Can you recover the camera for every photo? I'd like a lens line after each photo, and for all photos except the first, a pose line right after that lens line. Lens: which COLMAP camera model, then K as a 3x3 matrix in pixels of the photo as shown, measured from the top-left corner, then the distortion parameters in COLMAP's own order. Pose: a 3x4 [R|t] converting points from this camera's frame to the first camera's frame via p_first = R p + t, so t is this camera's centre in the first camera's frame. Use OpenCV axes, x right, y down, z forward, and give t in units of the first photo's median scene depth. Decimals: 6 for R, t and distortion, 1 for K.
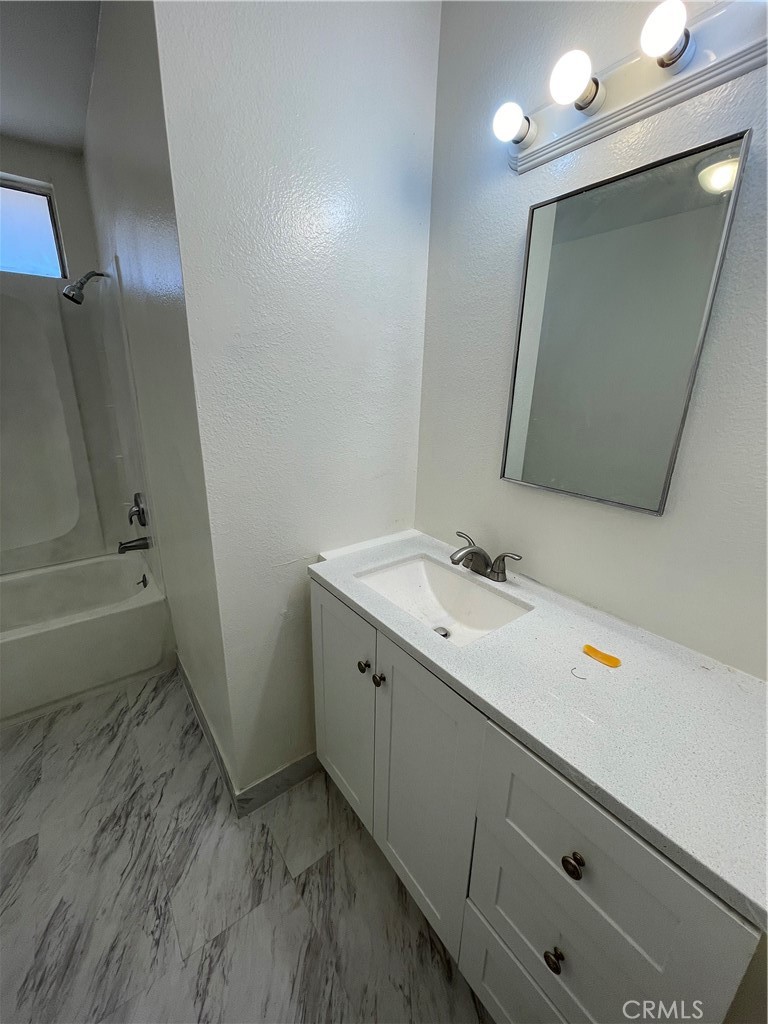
lens RADIAL K [[412.3, 0, 383.0], [0, 412.3, 512.3], [0, 0, 1]] dist [-0.001655, 0.001230]
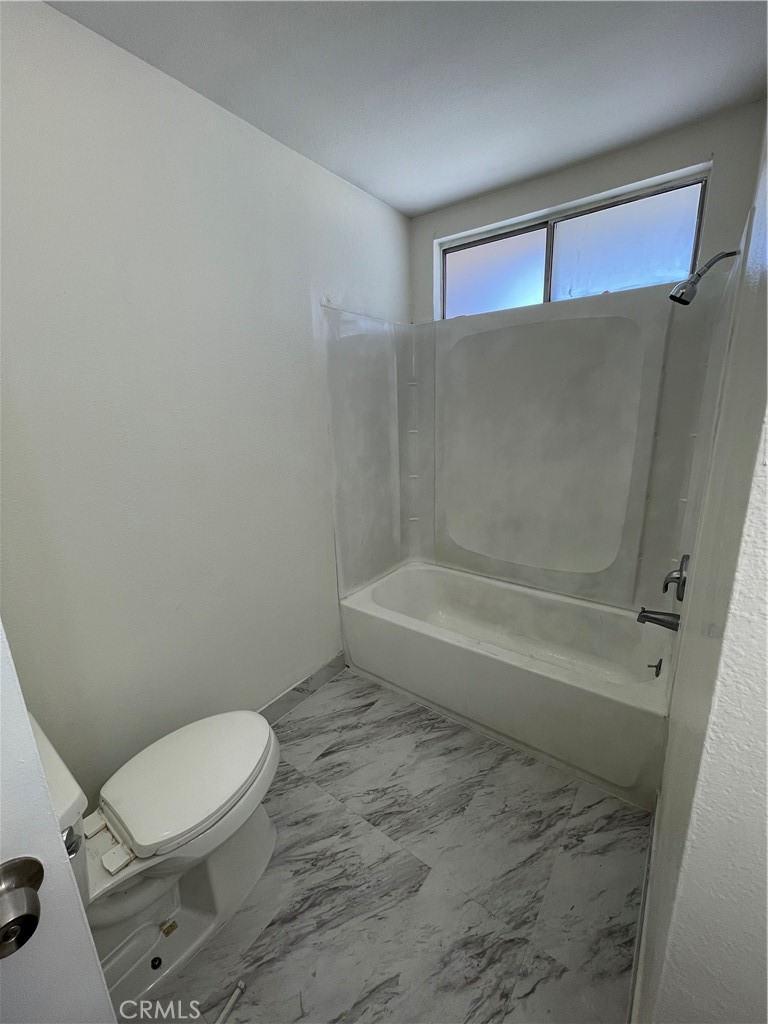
lens RADIAL K [[412.3, 0, 381.3], [0, 412.3, 510.6], [0, 0, 1]] dist [-0.001655, 0.001230]
pose [[0.277232, 0.203172, -0.939076, -0.096680], [-0.257404, 0.957364, 0.131138, -0.091347], [0.925681, 0.205366, 0.317709, 0.304427]]
